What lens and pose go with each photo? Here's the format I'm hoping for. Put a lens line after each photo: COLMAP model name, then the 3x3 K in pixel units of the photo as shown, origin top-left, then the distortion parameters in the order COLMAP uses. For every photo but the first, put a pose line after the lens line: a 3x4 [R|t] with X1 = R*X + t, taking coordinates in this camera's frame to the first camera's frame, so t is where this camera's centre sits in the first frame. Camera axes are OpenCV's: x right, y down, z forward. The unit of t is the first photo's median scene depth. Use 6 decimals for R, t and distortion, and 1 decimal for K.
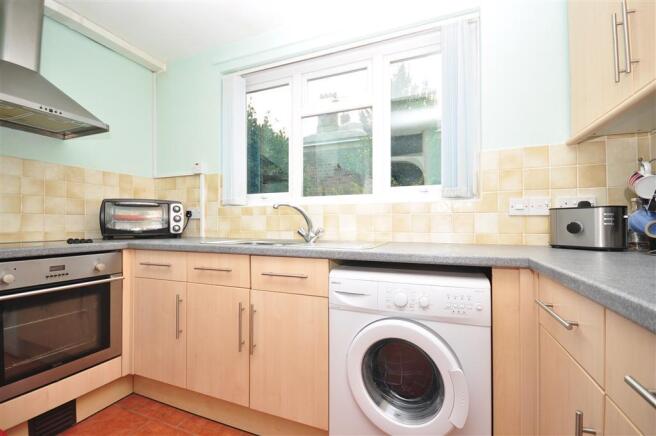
lens RADIAL K [[289.4, 0, 326.3], [0, 289.4, 218.4], [0, 0, 1]] dist [-0.000740, -0.003284]
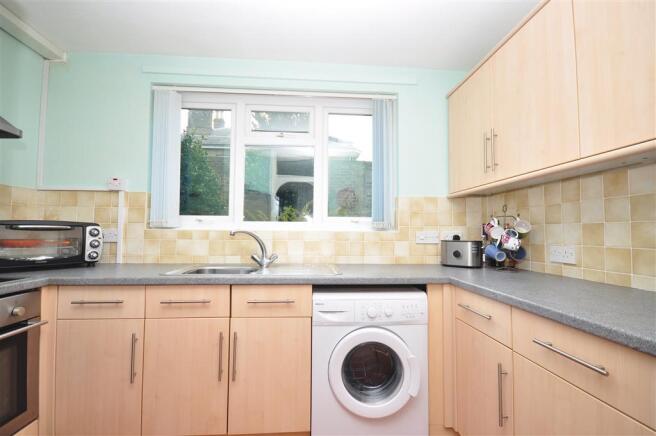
lens RADIAL K [[289.4, 0, 329.8], [0, 289.4, 218.5], [0, 0, 1]] dist [-0.000740, -0.003284]
pose [[0.895812, 0.029267, 0.443468, -0.367944], [-0.015716, 0.999291, -0.034202, -0.073915], [-0.444154, 0.023669, 0.895638, -0.090492]]
